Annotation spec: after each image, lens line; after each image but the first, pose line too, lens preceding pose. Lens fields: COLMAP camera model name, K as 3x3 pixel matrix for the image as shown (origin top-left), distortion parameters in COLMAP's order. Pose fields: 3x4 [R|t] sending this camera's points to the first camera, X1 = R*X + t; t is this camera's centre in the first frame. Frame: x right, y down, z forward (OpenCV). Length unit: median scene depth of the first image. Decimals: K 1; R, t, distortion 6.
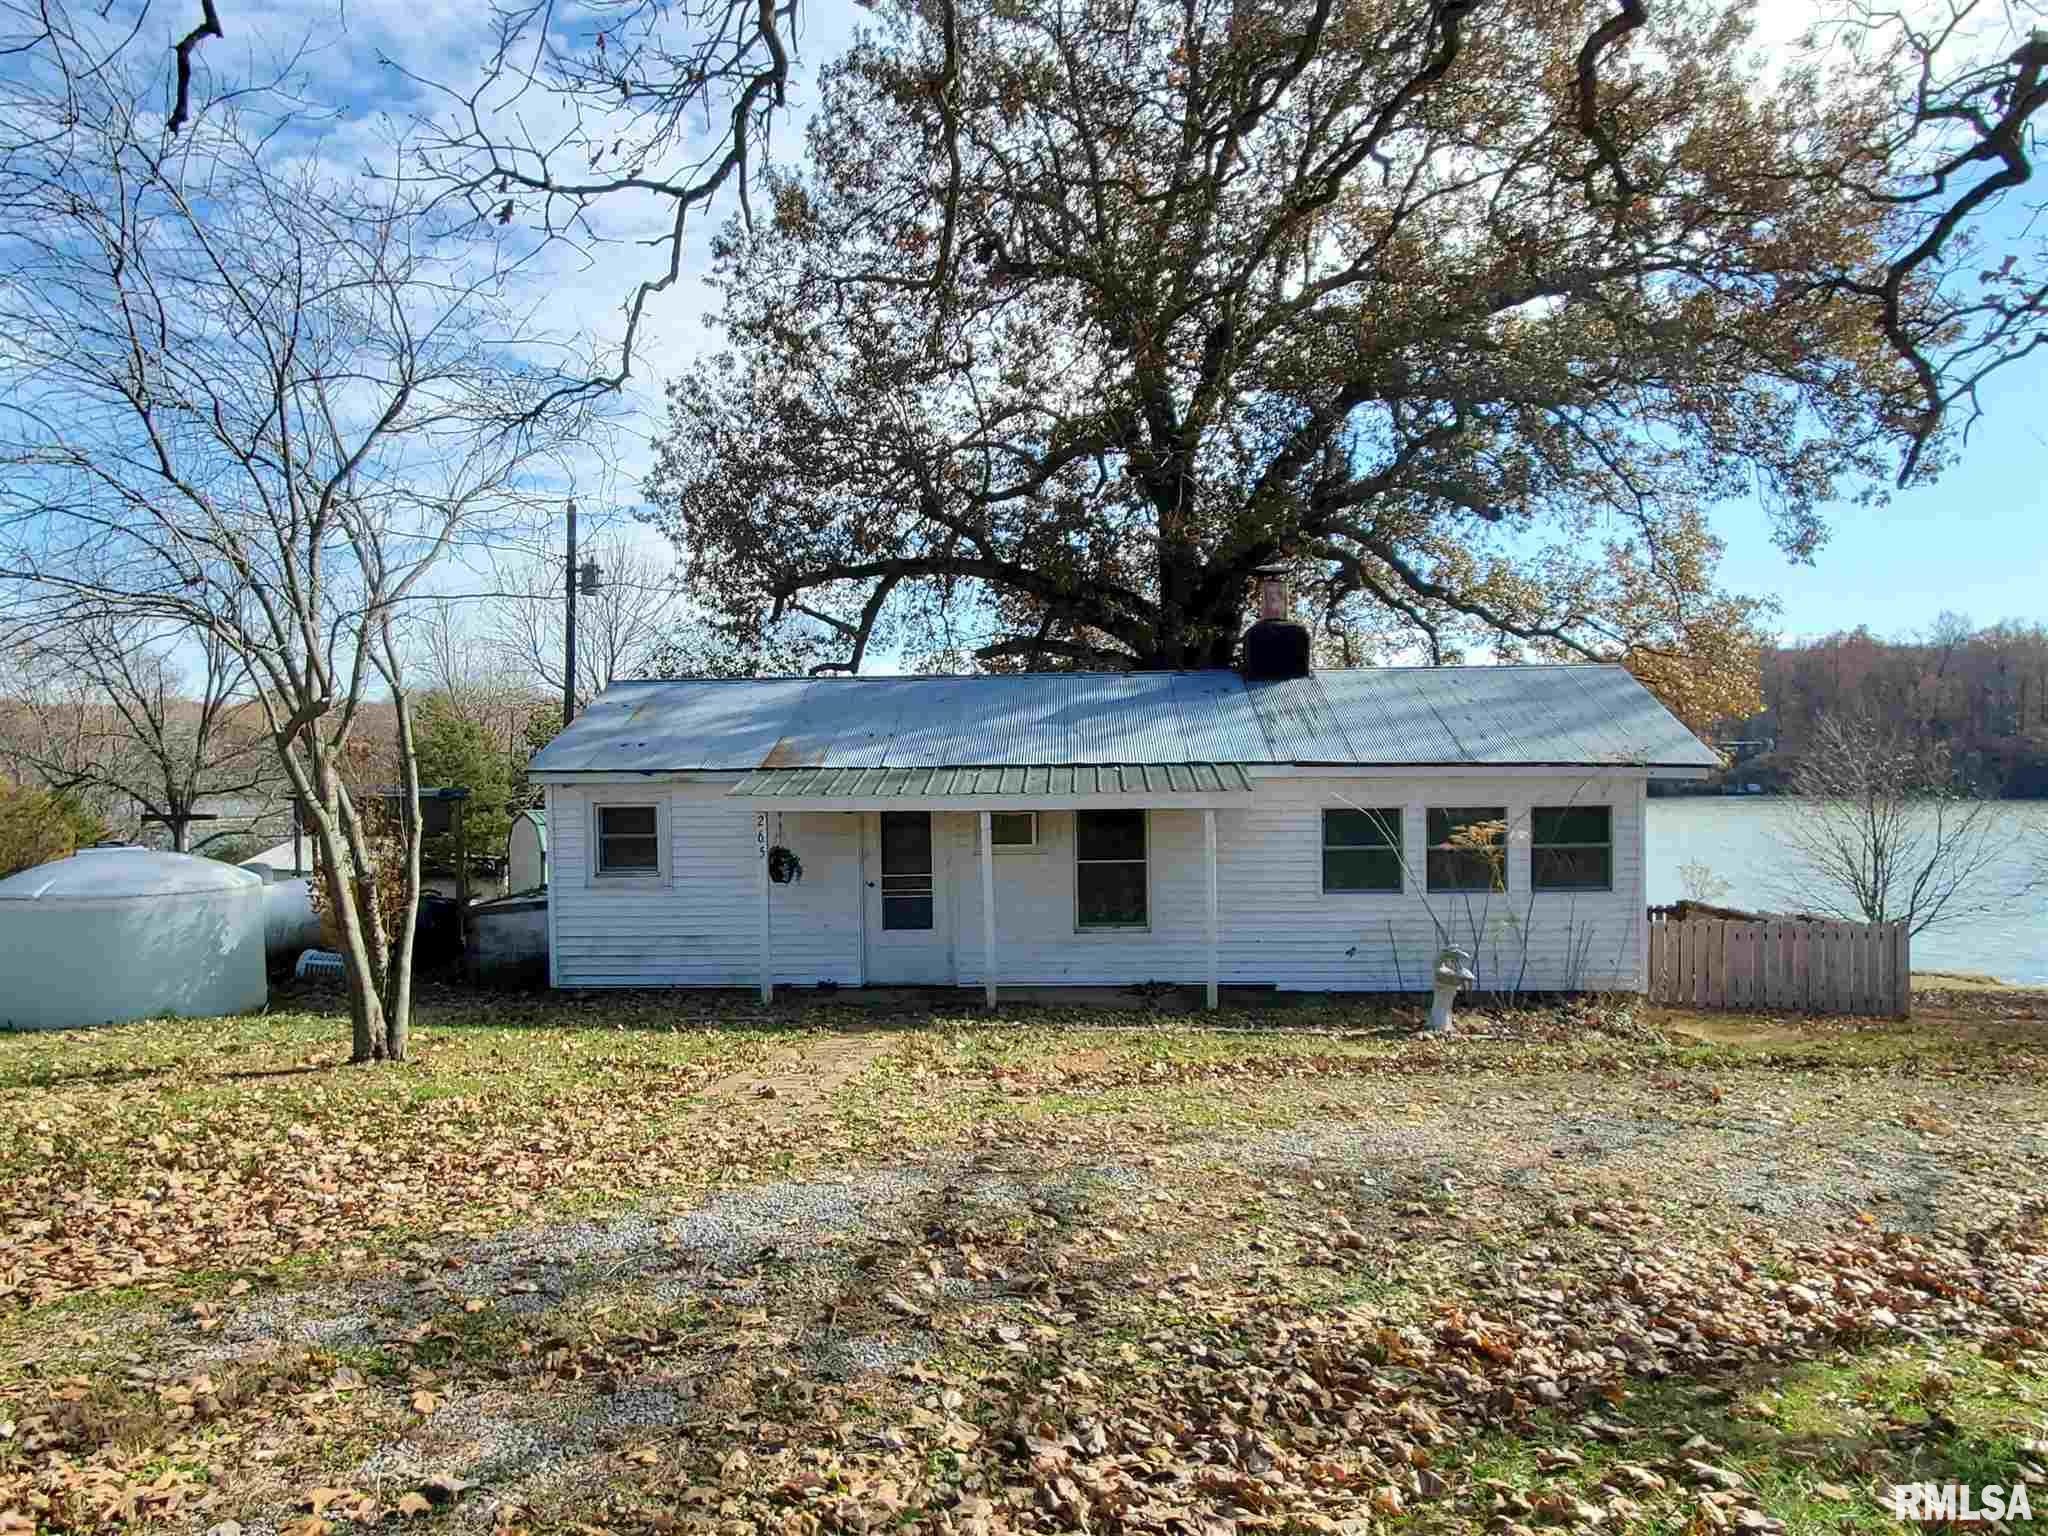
lens RADIAL K [[1503.0, 0, 1024.0], [0, 1503.0, 768.0], [0, 0, 1]] dist [-0.005695, 0.000270]
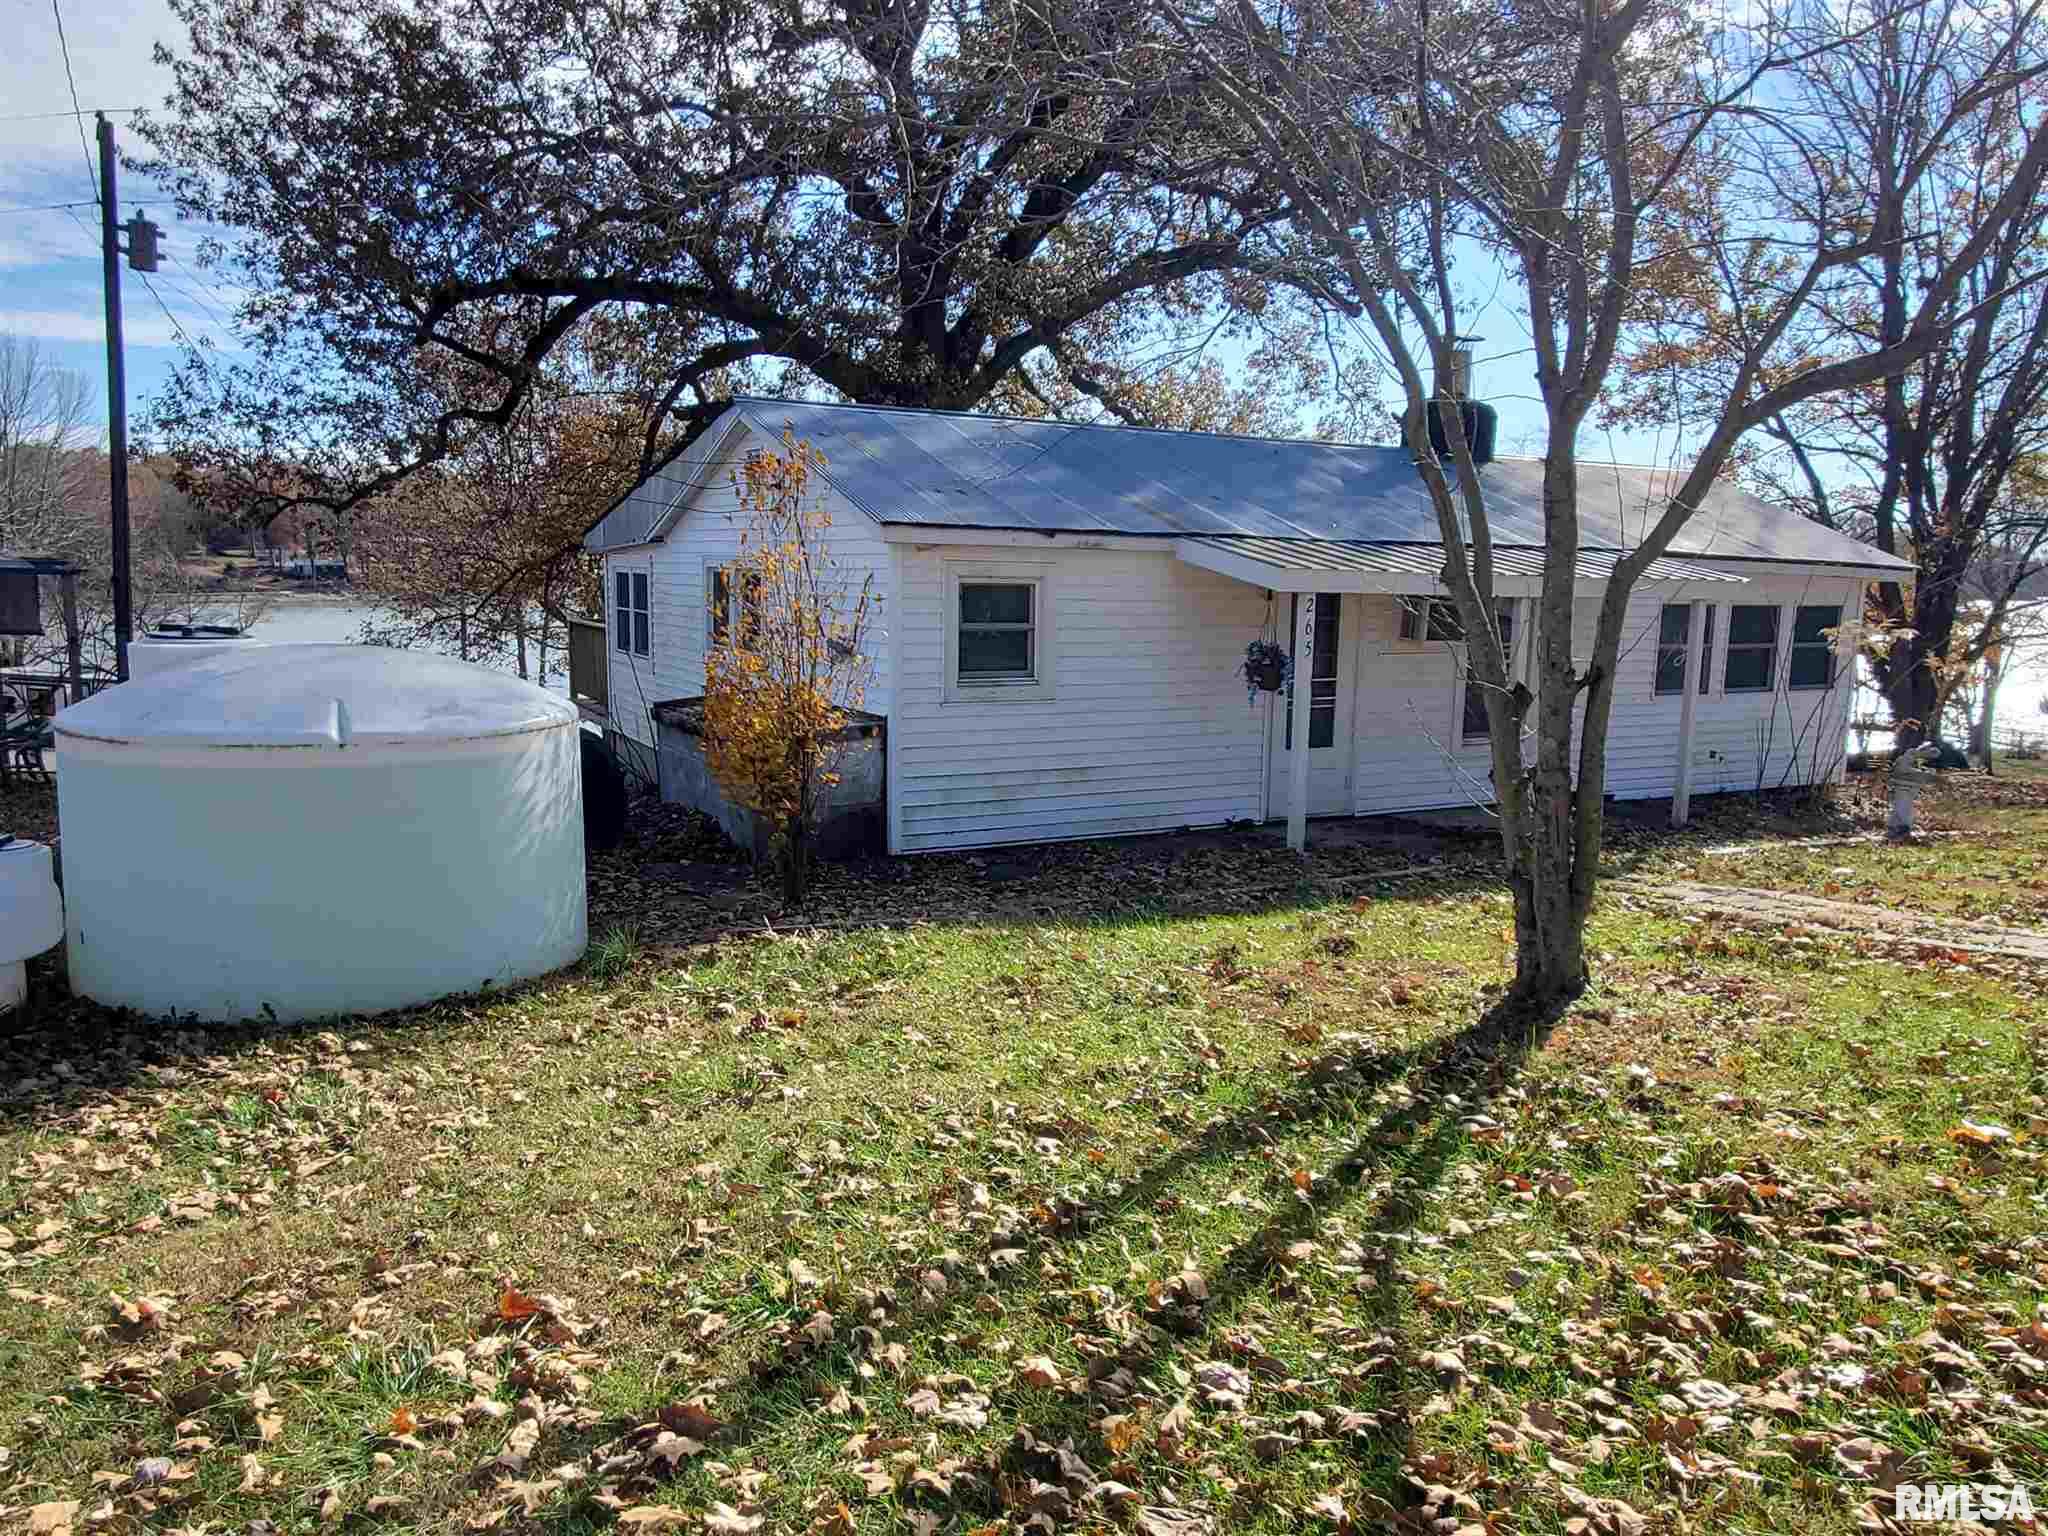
lens RADIAL K [[1503.0, 0, 1024.0], [0, 1503.0, 768.0], [0, 0, 1]] dist [-0.005695, 0.000270]
pose [[0.858262, -0.041799, 0.511506, -0.604363], [-0.026036, 0.991848, 0.124736, 0.023741], [-0.512550, -0.120374, 0.850178, 0.407836]]
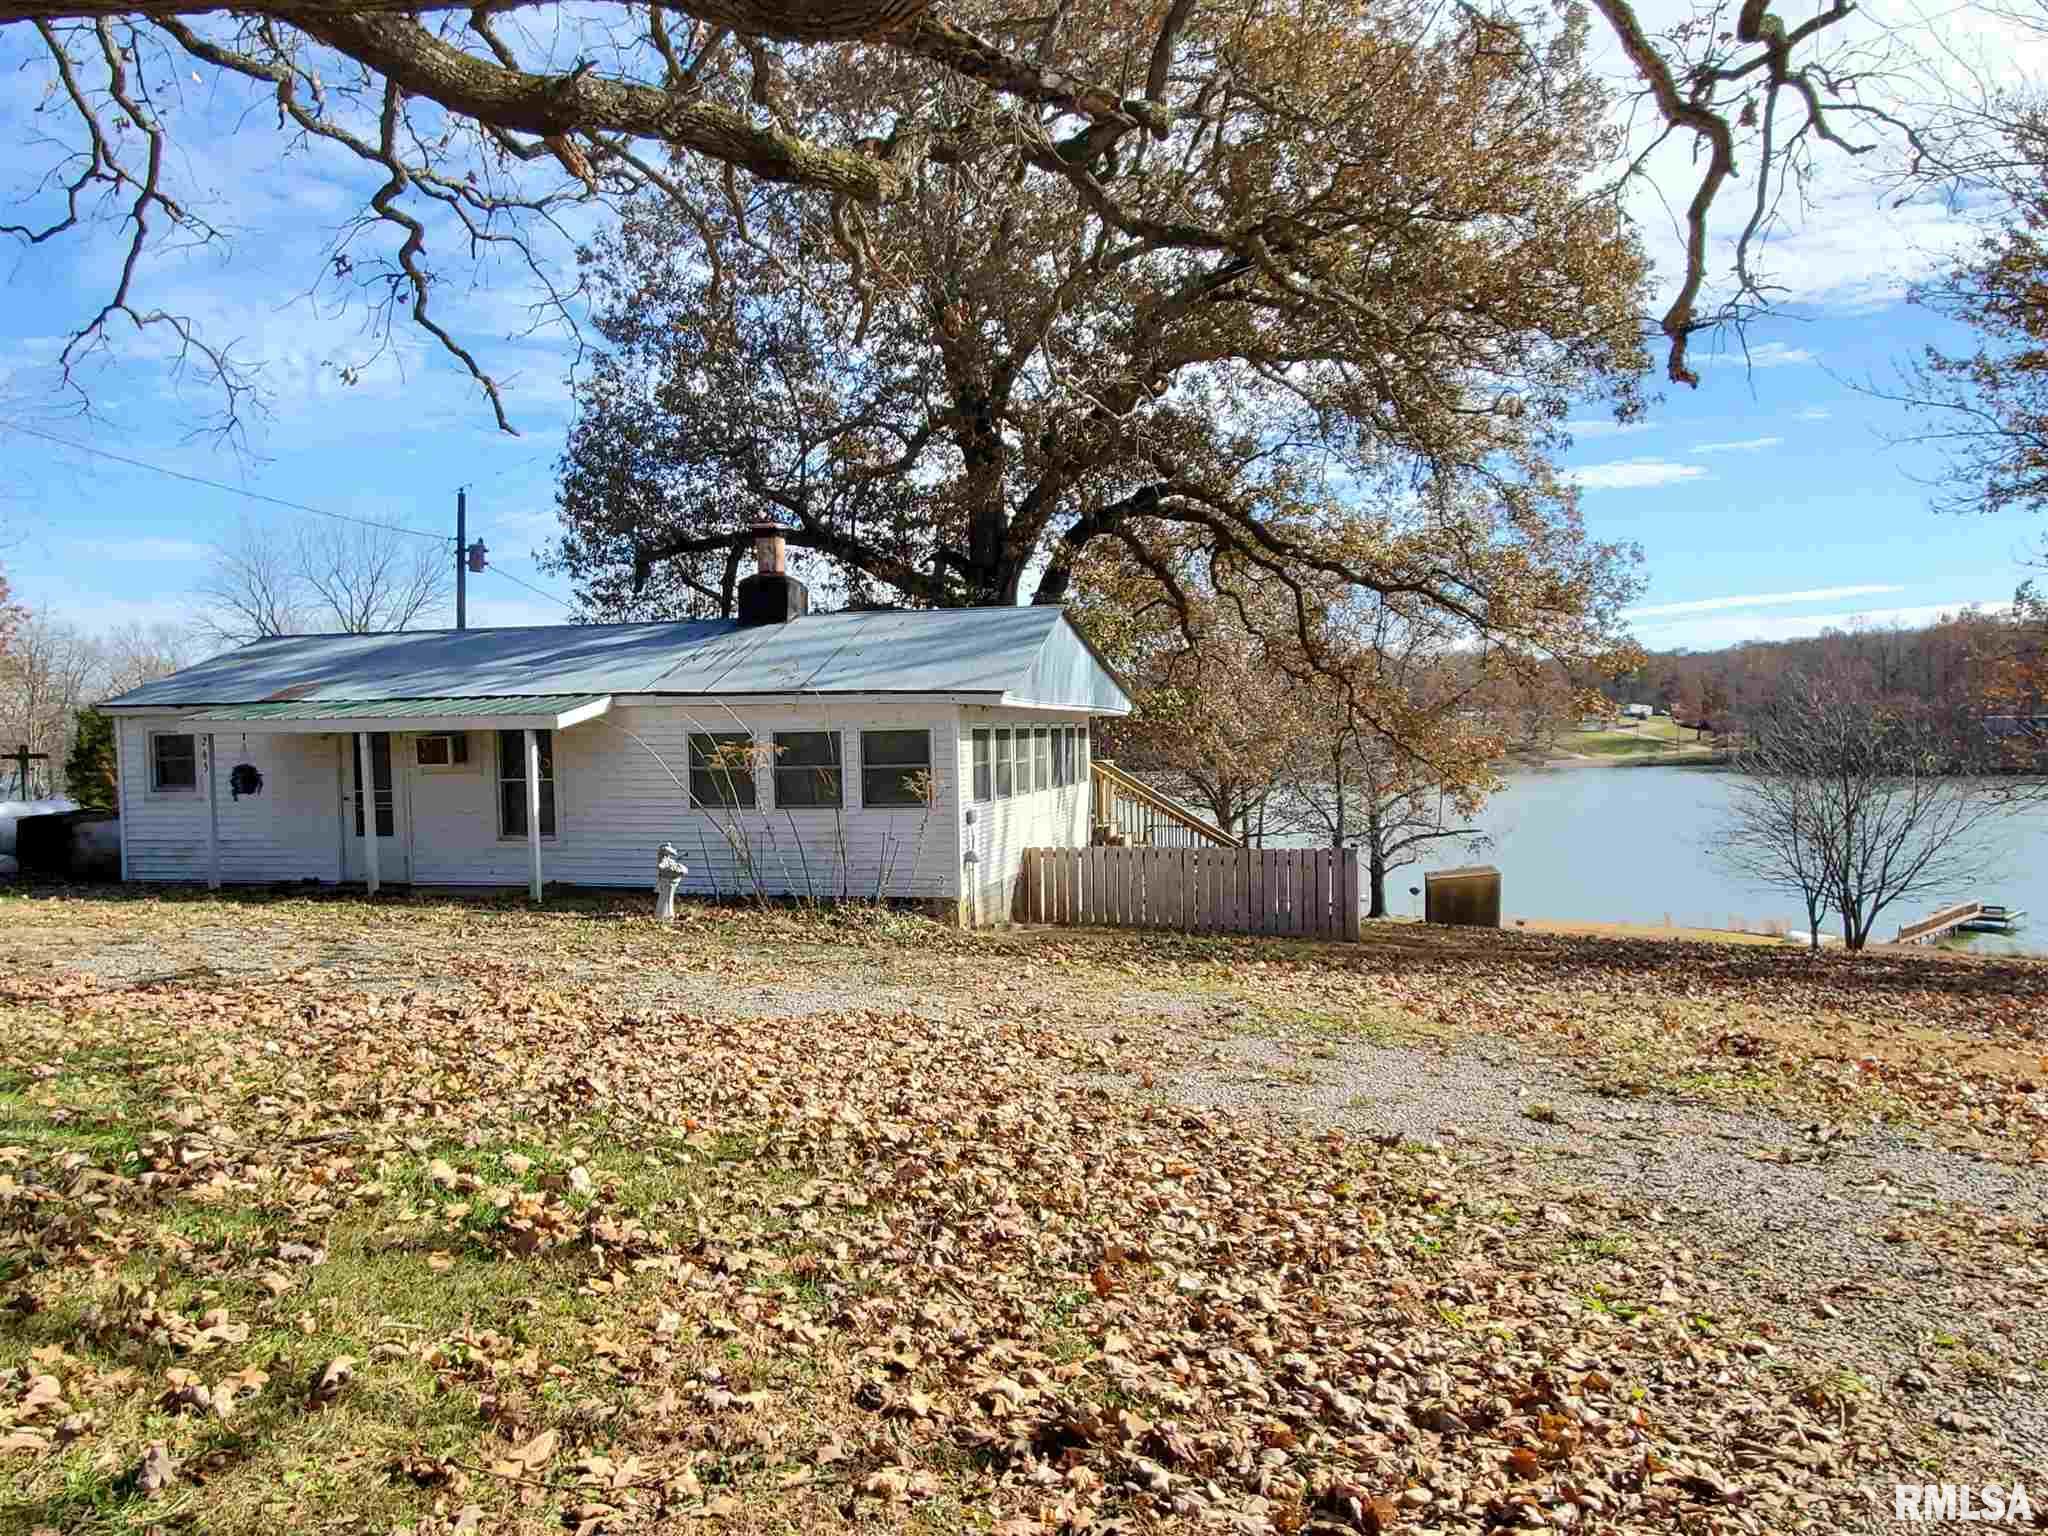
lens RADIAL K [[1503.0, 0, 1024.0], [0, 1503.0, 768.0], [0, 0, 1]] dist [-0.005695, 0.000270]
pose [[0.981629, 0.001484, -0.190795, 0.665614], [0.000908, 0.999922, 0.012445, 0.039228], [0.190799, -0.012390, 0.981551, -0.074566]]
